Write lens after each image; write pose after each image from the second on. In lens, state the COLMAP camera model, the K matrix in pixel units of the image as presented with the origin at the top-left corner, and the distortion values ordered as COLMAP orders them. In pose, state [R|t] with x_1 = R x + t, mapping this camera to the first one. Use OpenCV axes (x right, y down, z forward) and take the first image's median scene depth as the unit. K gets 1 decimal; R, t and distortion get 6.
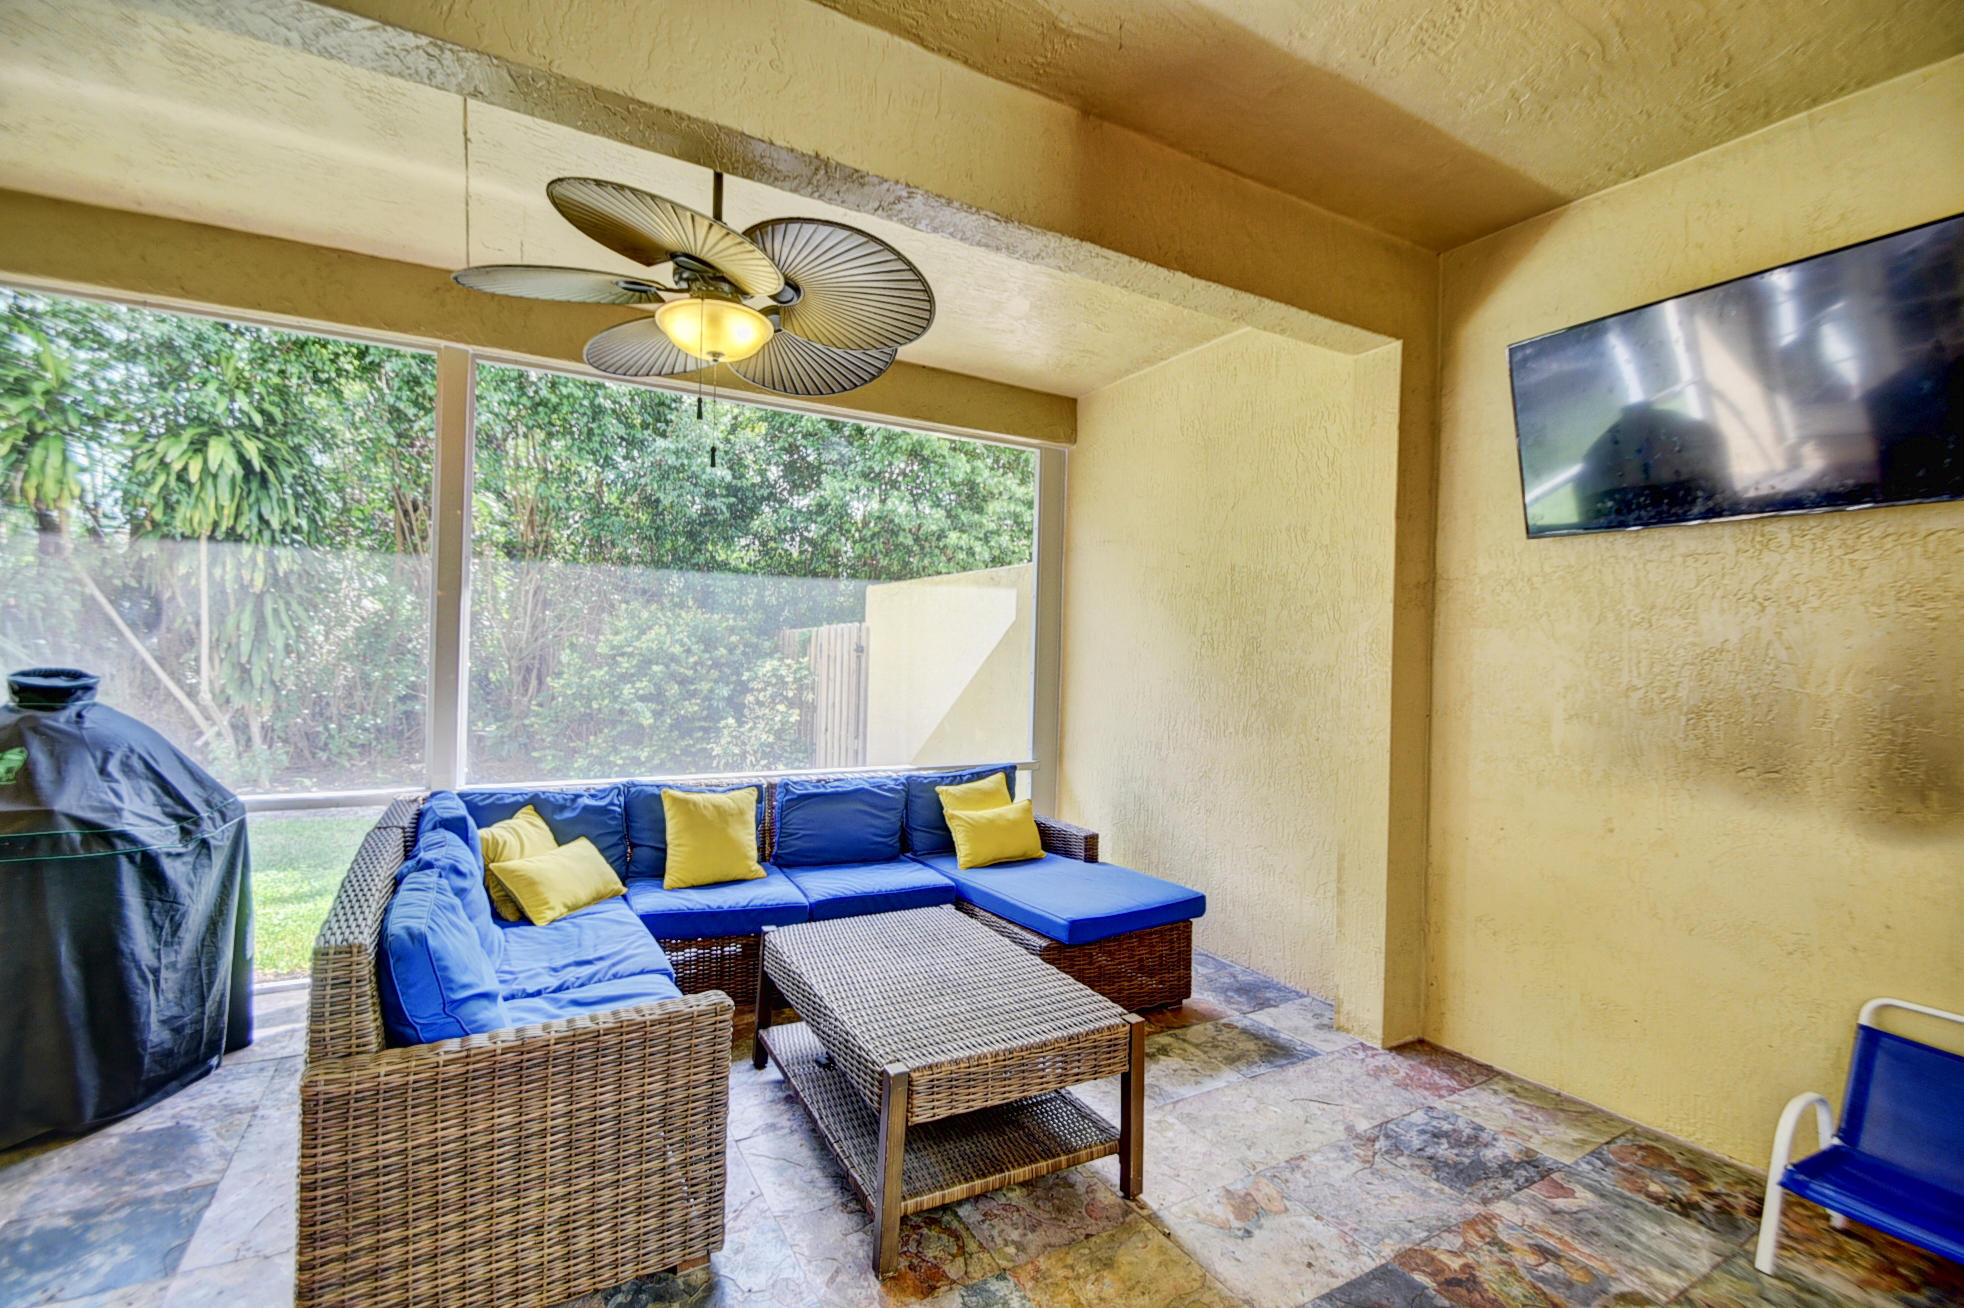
lens RADIAL K [[866.7, 0, 982.0], [0, 866.7, 654.0], [0, 0, 1]] dist [0.003063, -0.011527]
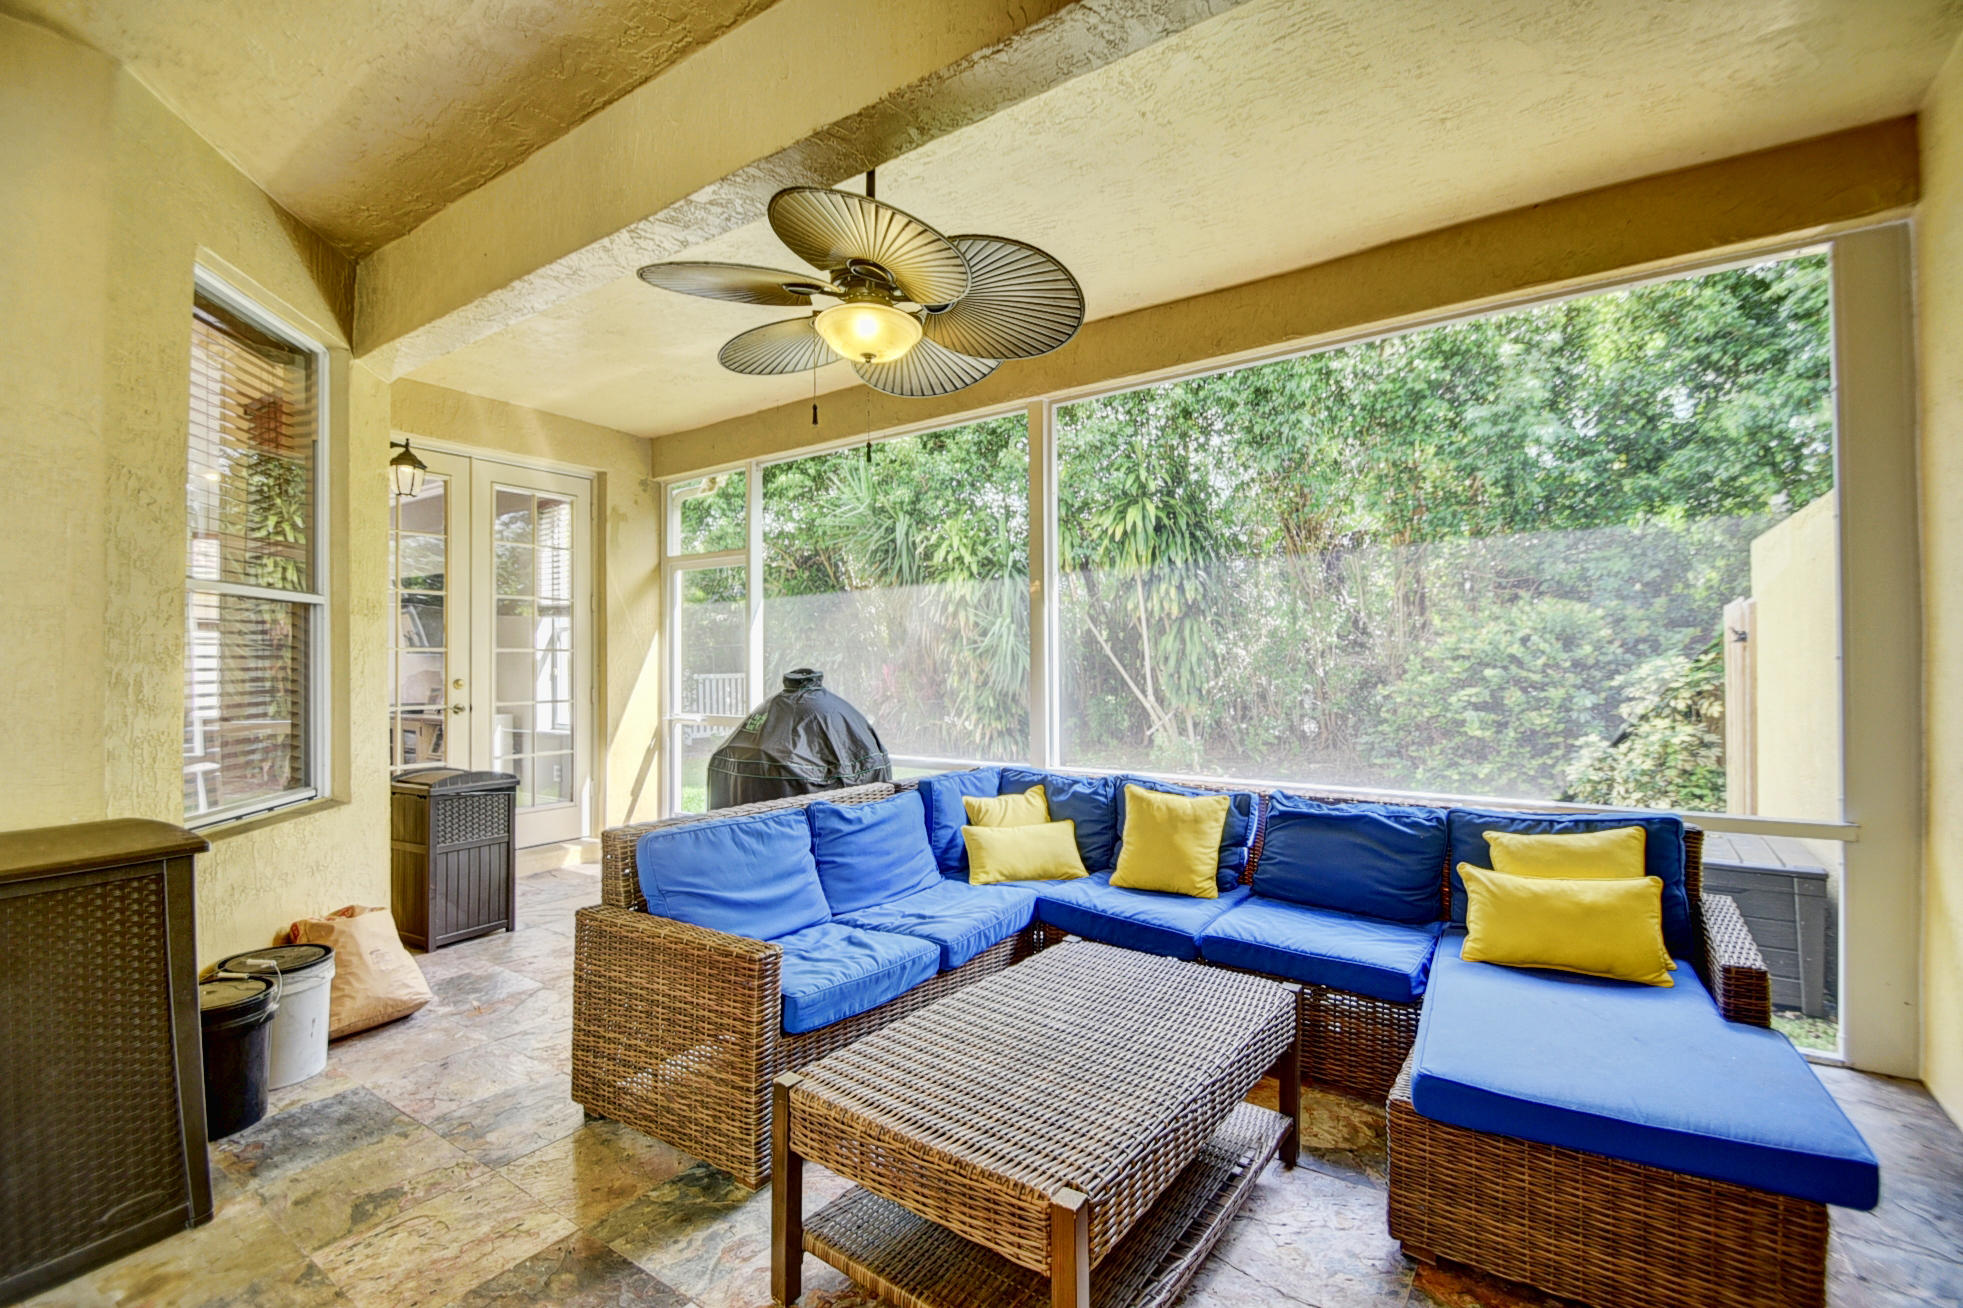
lens RADIAL K [[857.1, 0, 981.5], [0, 857.1, 654.0], [0, 0, 1]] dist [0.002073, -0.010951]
pose [[0.429412, -0.036092, -0.902387, 0.374375], [0.020161, 0.999335, -0.030376, 0.029567], [0.902884, -0.005149, 0.429854, 0.367263]]
